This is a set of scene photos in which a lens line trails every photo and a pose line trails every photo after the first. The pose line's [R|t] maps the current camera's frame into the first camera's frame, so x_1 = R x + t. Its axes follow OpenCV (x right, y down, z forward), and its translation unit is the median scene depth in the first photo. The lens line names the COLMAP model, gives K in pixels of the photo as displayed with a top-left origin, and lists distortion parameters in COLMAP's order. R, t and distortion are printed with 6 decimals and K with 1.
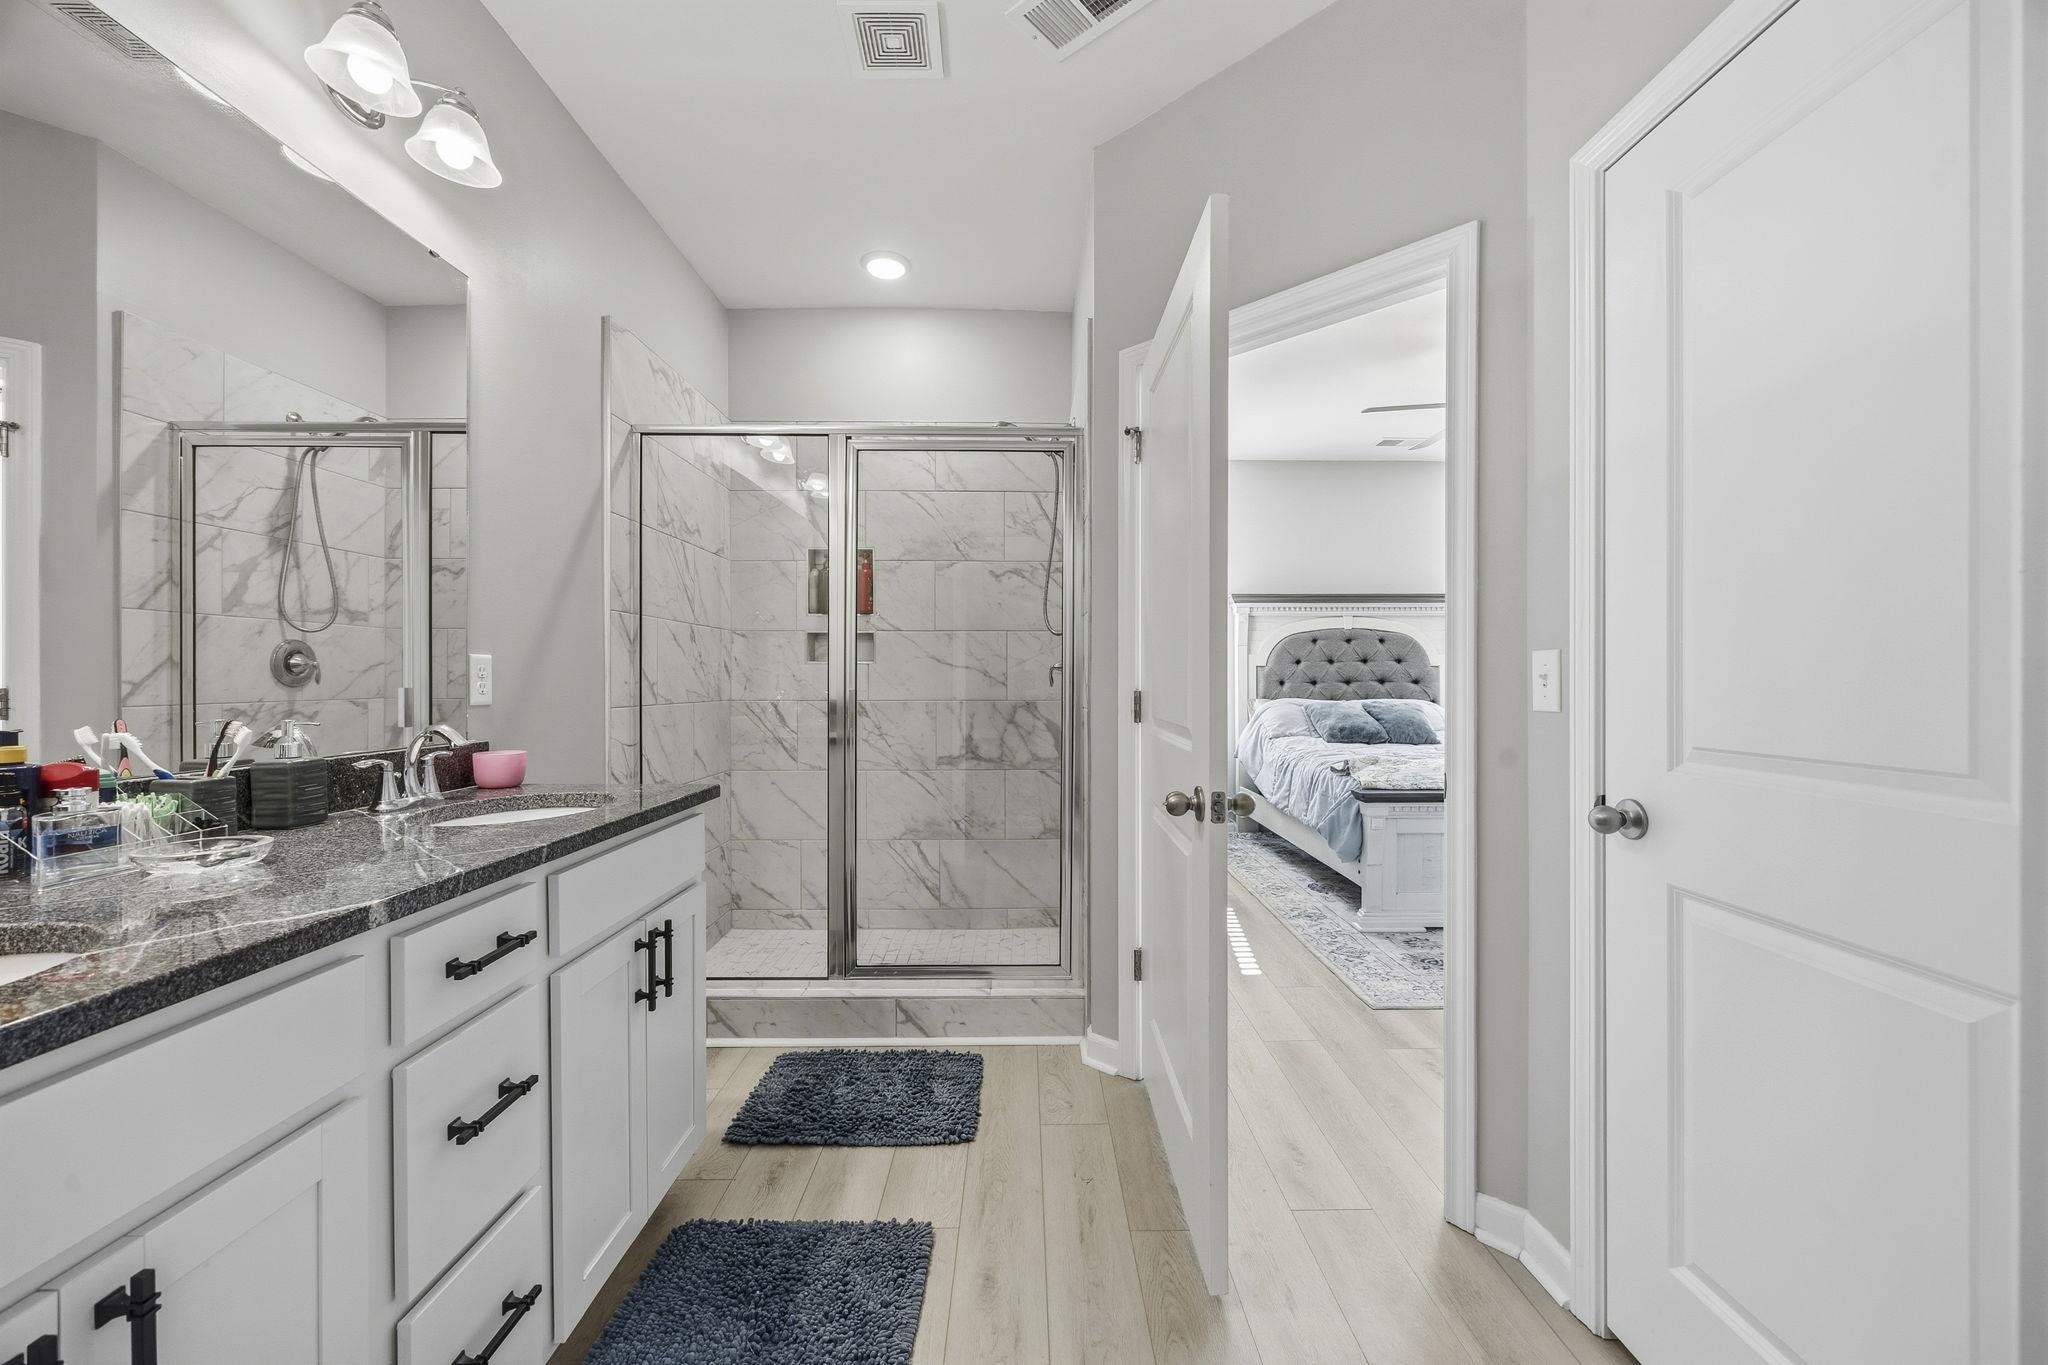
lens RADIAL K [[791.0, 0, 1032.4], [0, 791.0, 670.1], [0, 0, 1]] dist [-0.000437, 0.000210]
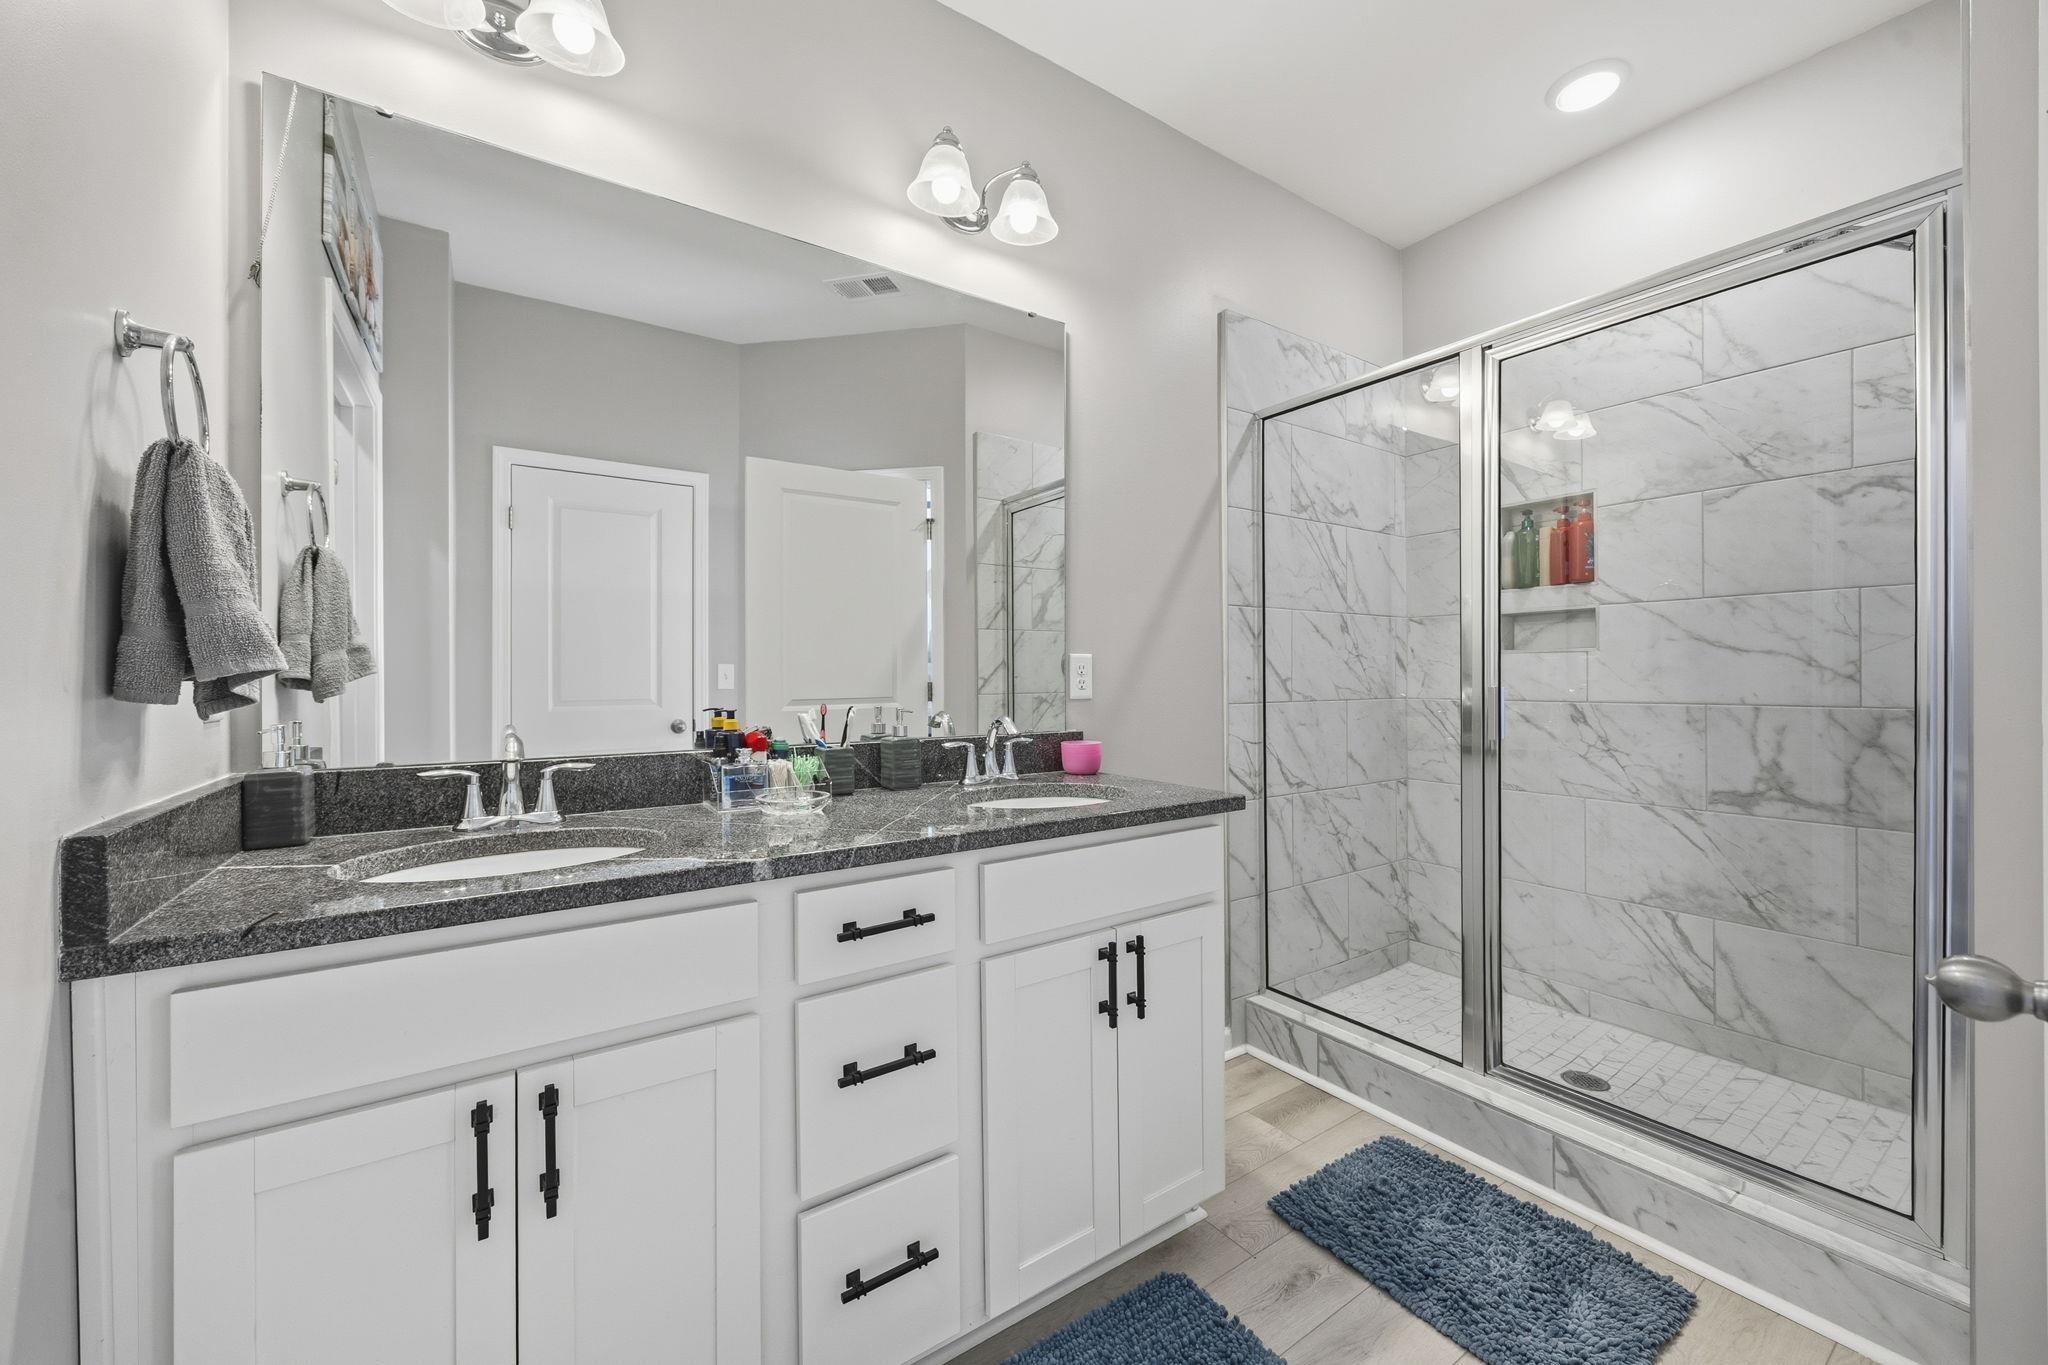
lens RADIAL K [[791.0, 0, 1032.4], [0, 791.0, 670.1], [0, 0, 1]] dist [-0.000437, 0.000210]
pose [[0.558154, -0.010093, -0.829676, 0.151555], [0.016220, 0.999868, -0.001252, 0.002719], [0.829579, -0.012759, 0.558244, 0.240331]]
